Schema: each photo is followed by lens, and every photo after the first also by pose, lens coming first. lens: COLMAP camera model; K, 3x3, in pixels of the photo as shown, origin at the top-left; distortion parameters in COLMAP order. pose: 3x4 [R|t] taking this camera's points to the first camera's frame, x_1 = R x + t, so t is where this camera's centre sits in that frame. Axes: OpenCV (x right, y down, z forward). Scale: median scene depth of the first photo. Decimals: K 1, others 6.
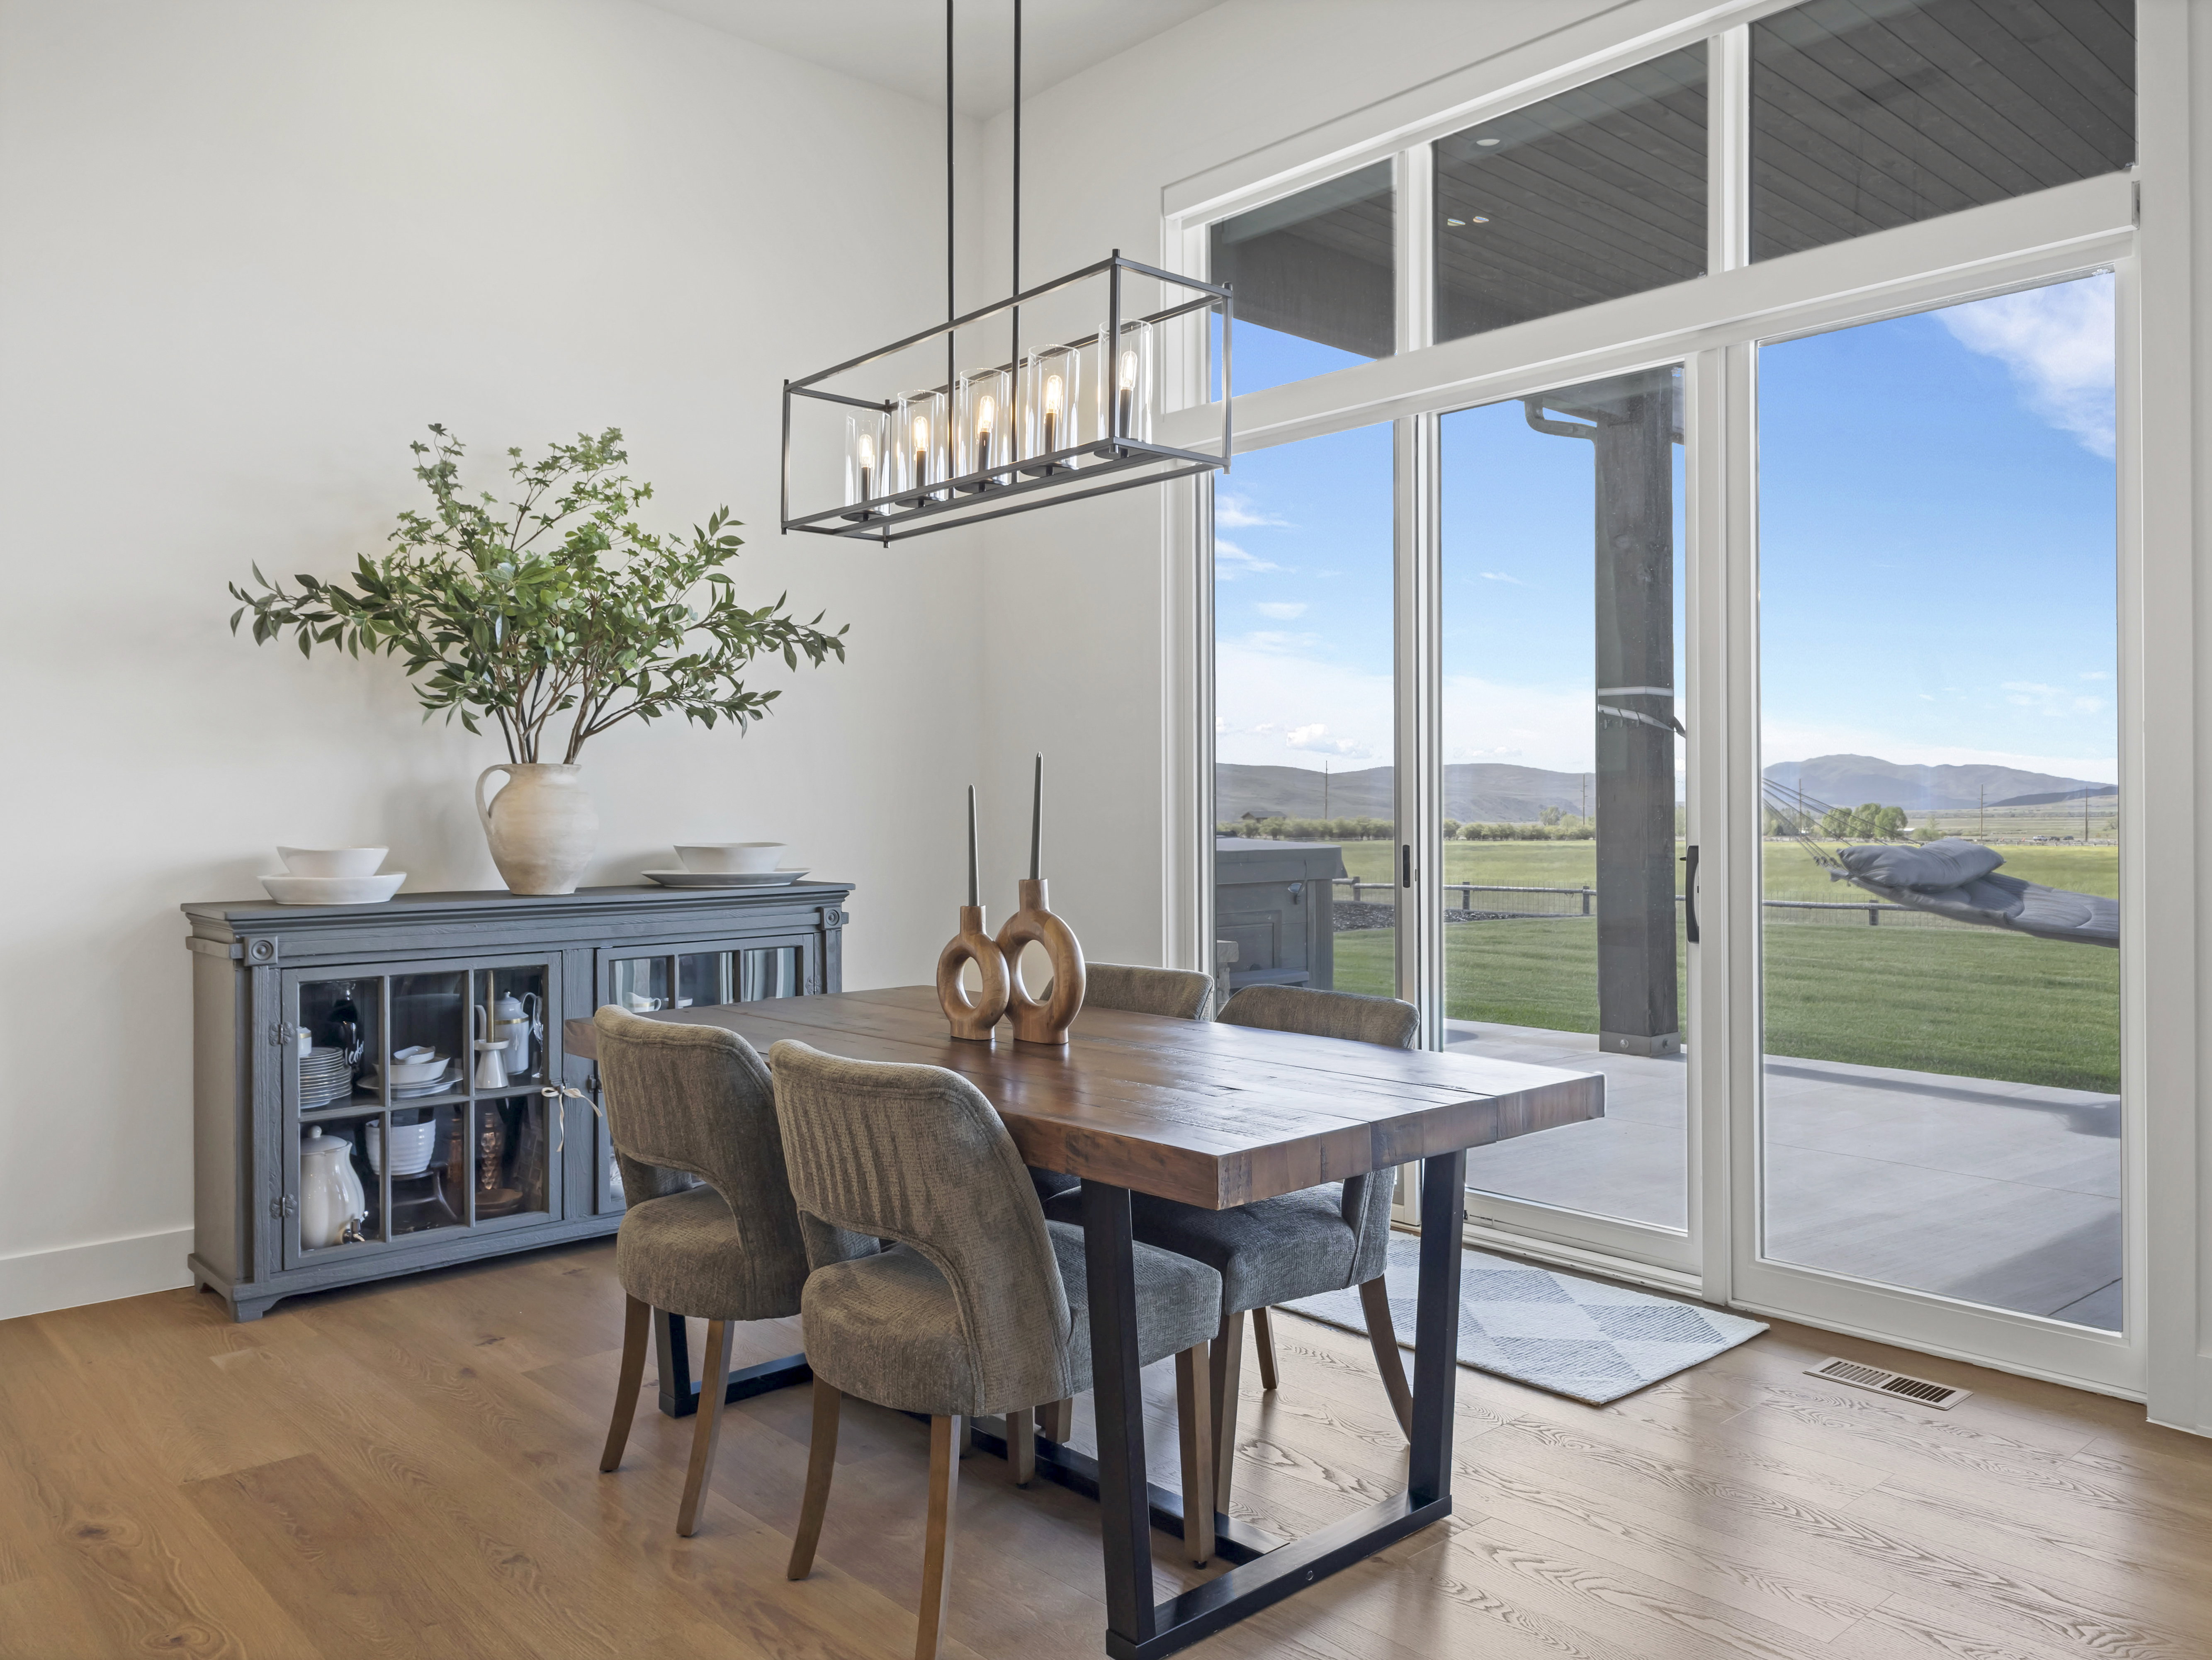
lens RADIAL K [[1641.8, 0, 1105.3], [0, 1641.8, 808.5], [0, 0, 1]] dist [0.024225, -0.027716]
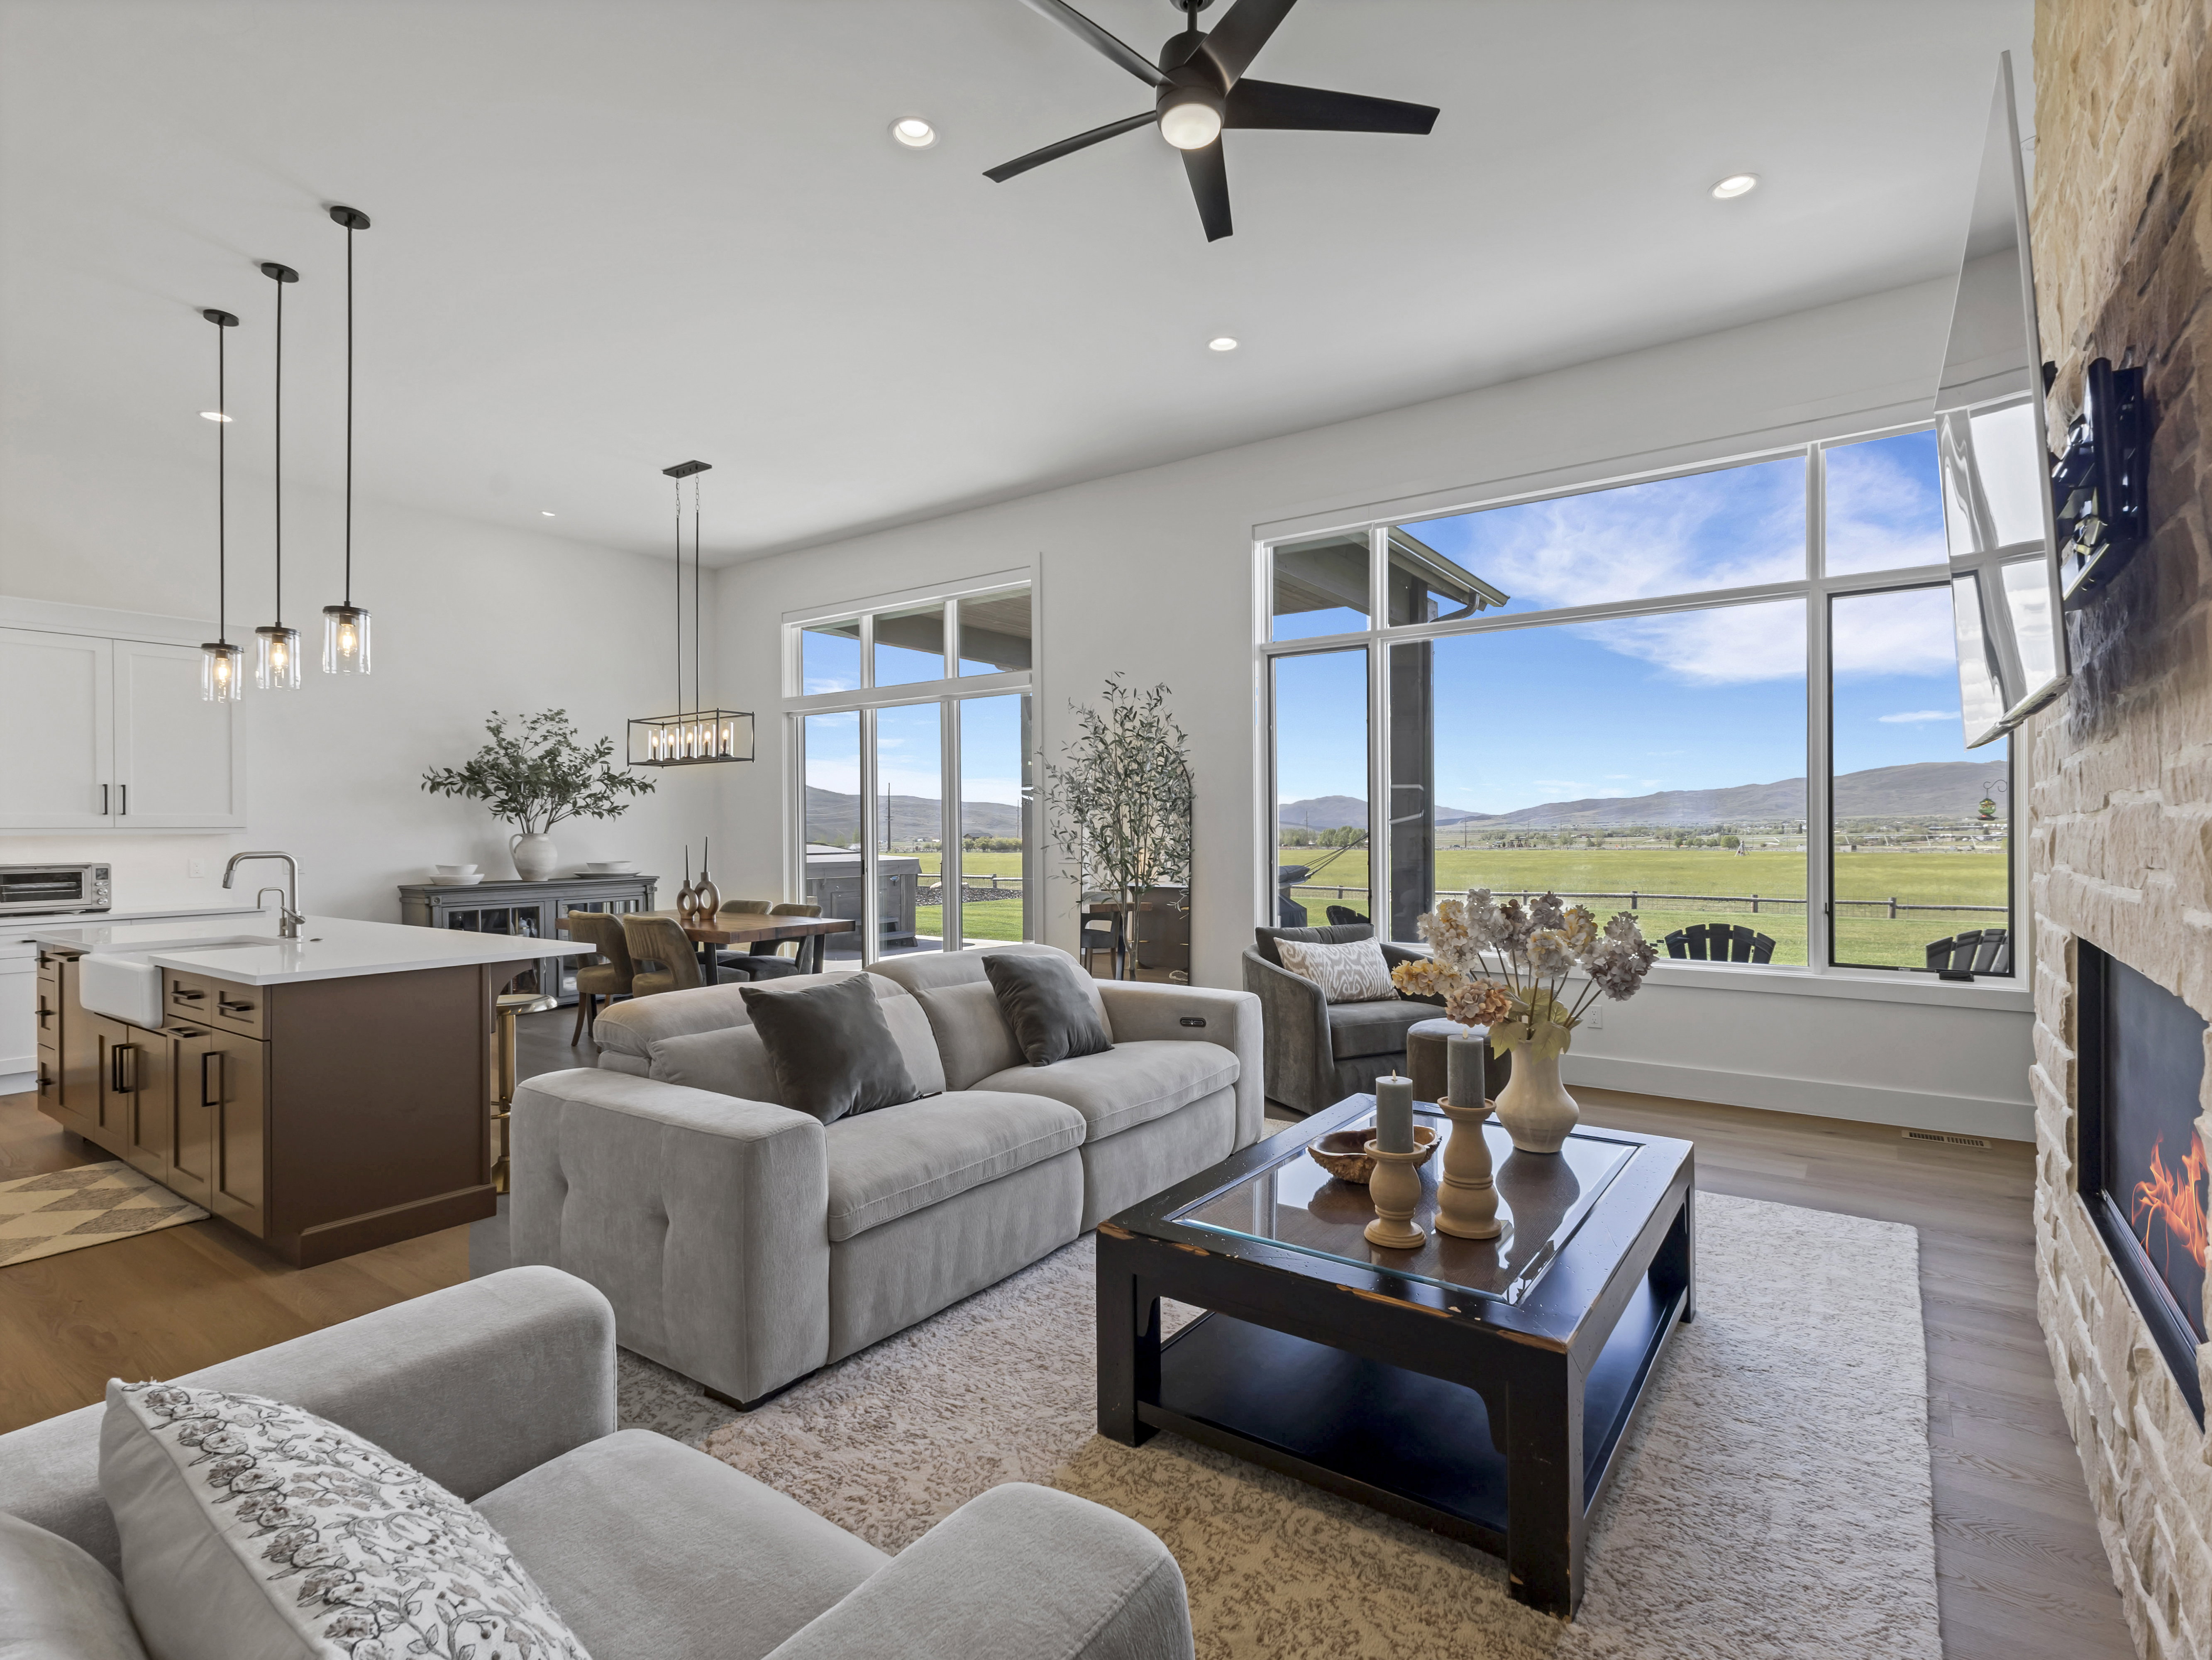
lens RADIAL K [[1077.1, 0, 1106.0], [0, 1077.1, 830.0], [0, 0, 1]] dist [0.001520, -0.000317]
pose [[0.977279, -0.004811, 0.211903, 0.198676], [0.004999, 0.999987, -0.000353, -0.026701], [-0.211899, 0.001404, 0.977291, -0.922197]]
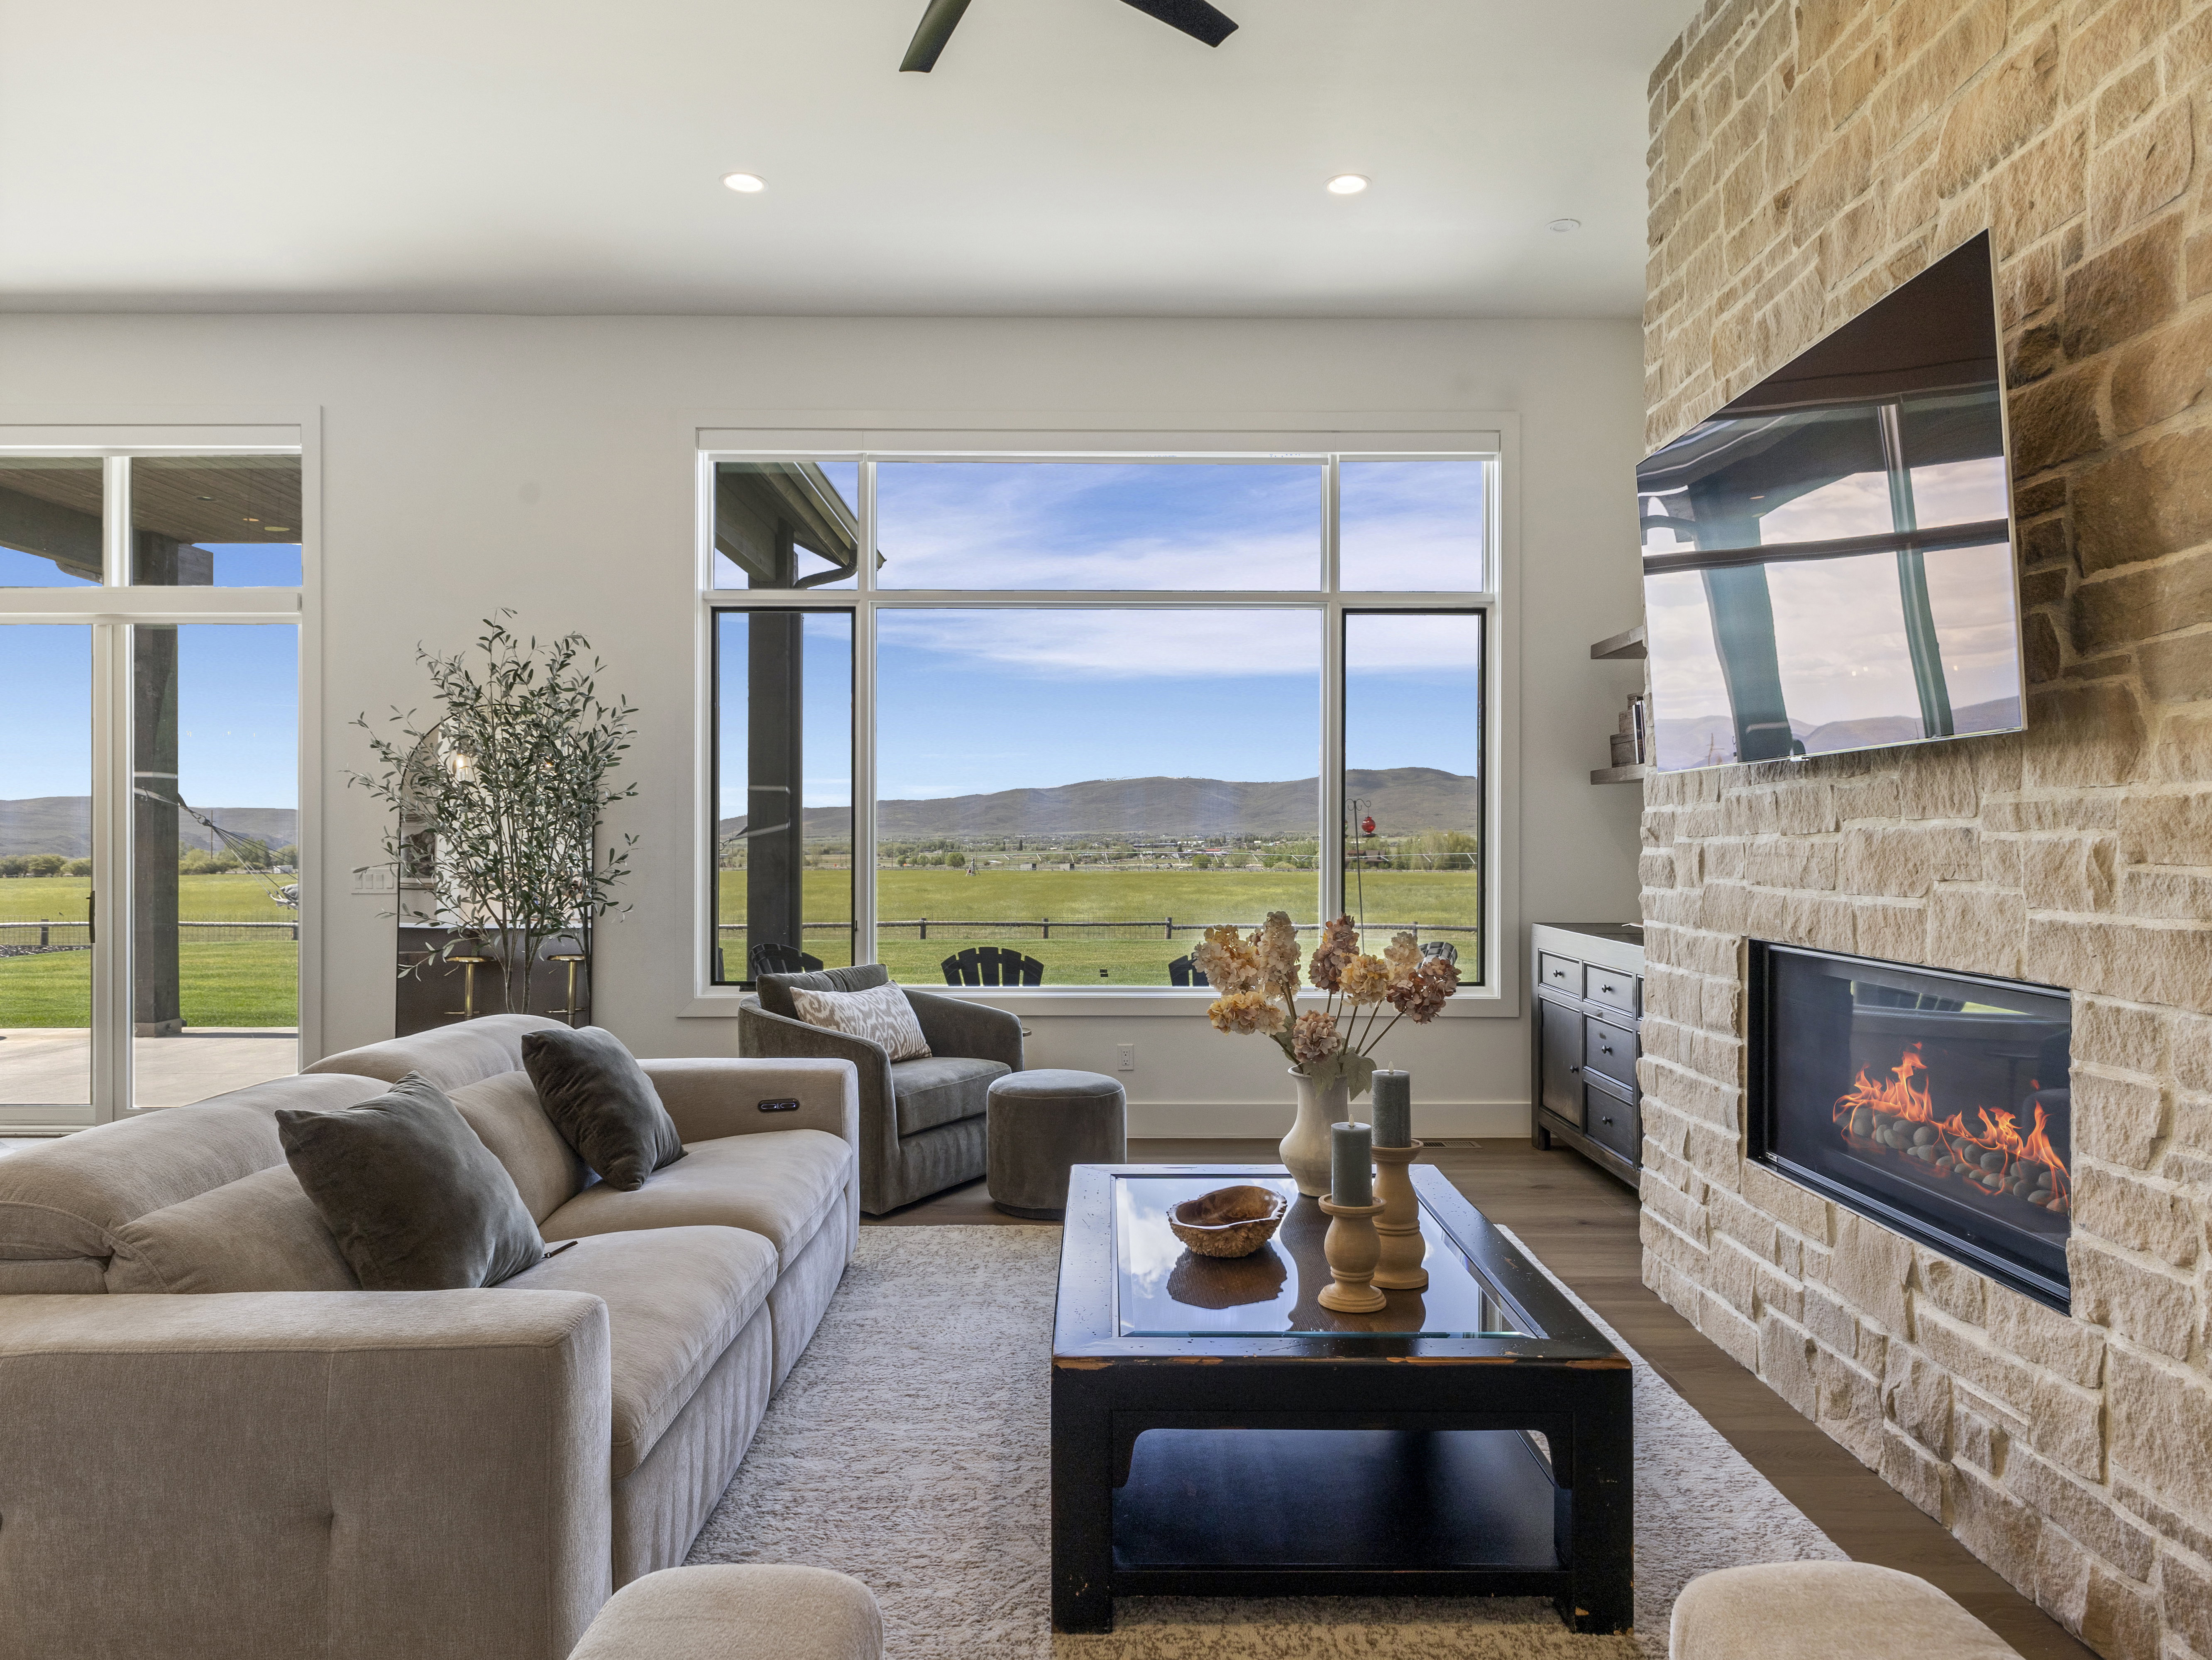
lens RADIAL K [[1418.3, 0, 1106.0], [0, 1418.3, 830.0], [0, 0, 1]] dist [0.032159, -0.039843]
pose [[0.666226, 0.007981, 0.745707, -0.068868], [-0.000955, 0.999951, -0.009849, -0.026639], [-0.745749, 0.005849, 0.666201, -0.783718]]
